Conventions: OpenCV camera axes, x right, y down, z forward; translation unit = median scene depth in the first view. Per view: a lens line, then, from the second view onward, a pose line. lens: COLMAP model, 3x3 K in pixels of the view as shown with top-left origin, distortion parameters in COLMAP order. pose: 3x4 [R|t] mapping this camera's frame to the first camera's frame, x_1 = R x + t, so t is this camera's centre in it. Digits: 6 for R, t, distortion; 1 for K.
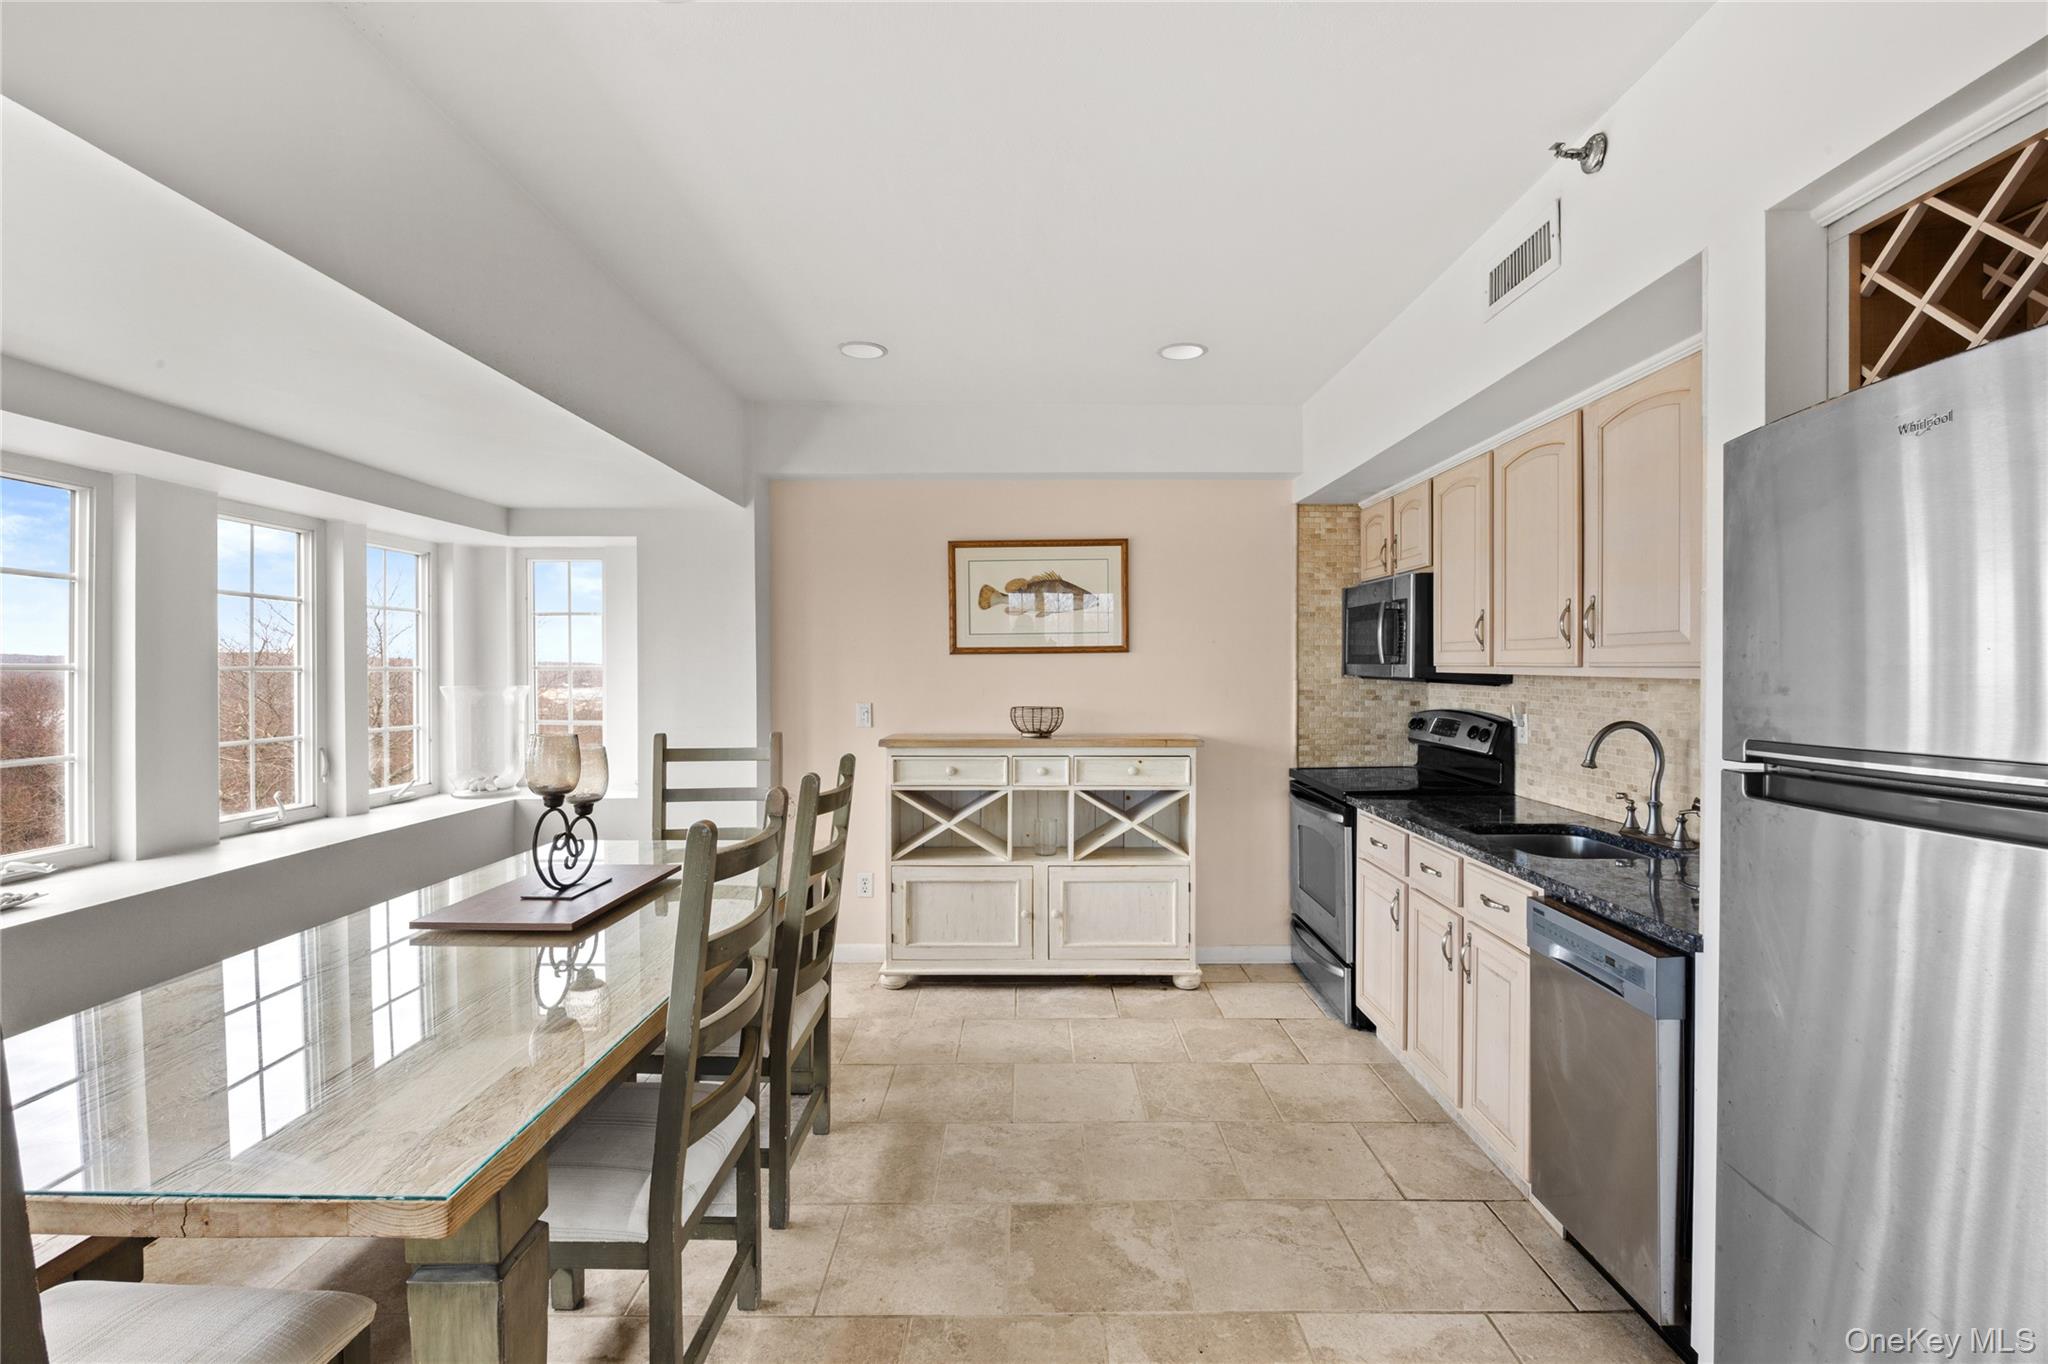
lens RADIAL K [[913.8, 0, 1019.5], [0, 913.8, 686.5], [0, 0, 1]] dist [-0.003861, -0.000638]
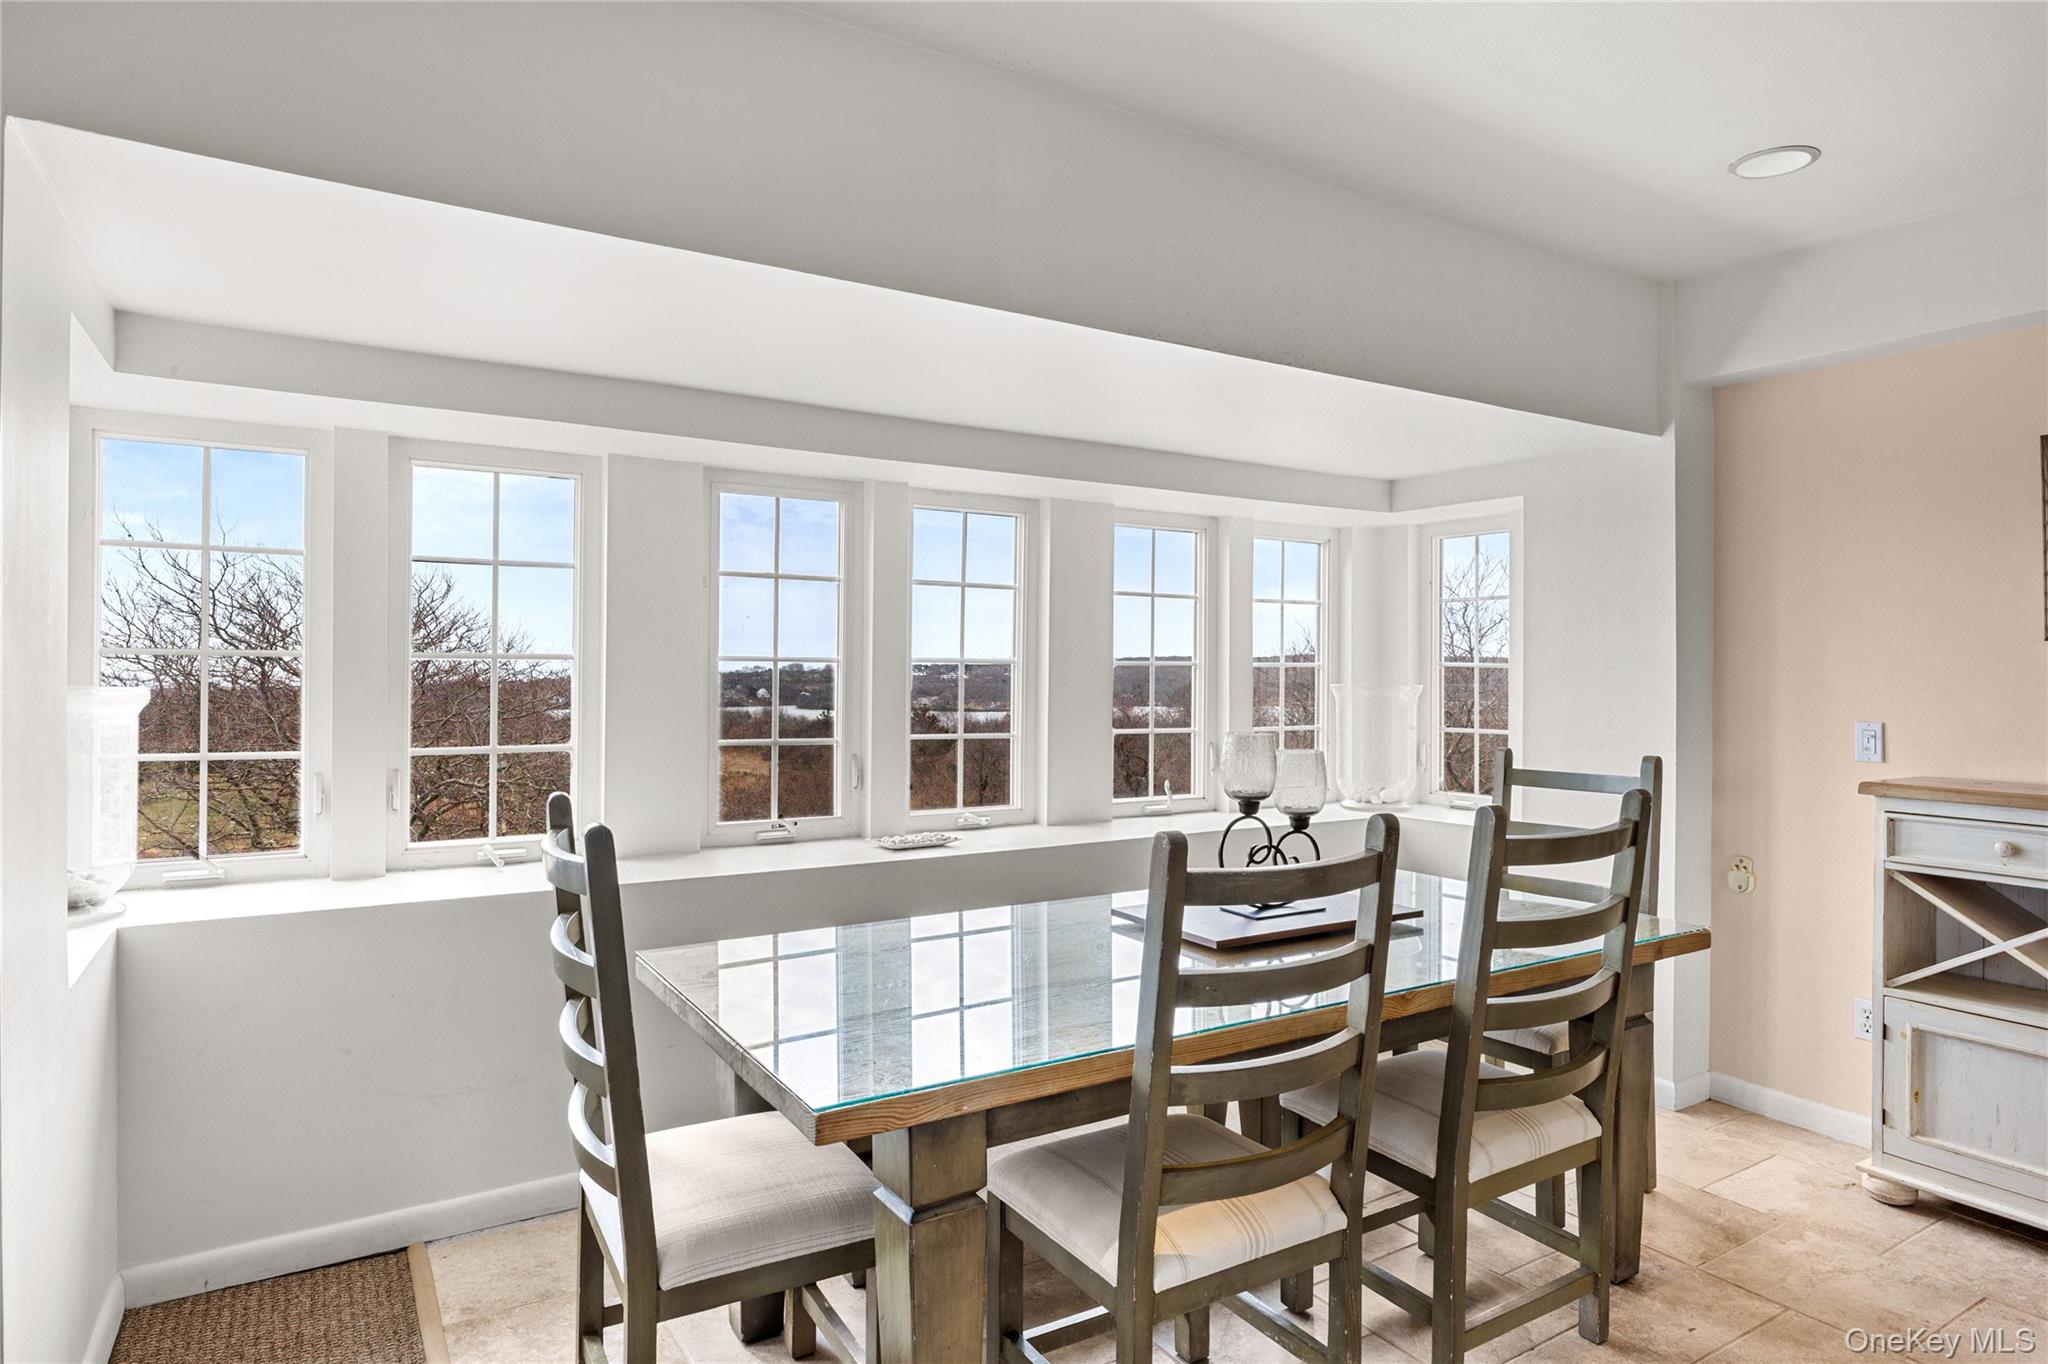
lens RADIAL K [[1170.8, 0, 1032.3], [0, 1170.8, 668.1], [0, 0, 1]] dist [-0.002215, -0.000645]
pose [[0.553459, 0.002678, -0.832872, 0.189190], [-0.022845, 0.999667, -0.011967, 0.004471], [0.832563, 0.025650, 0.553336, 0.107413]]
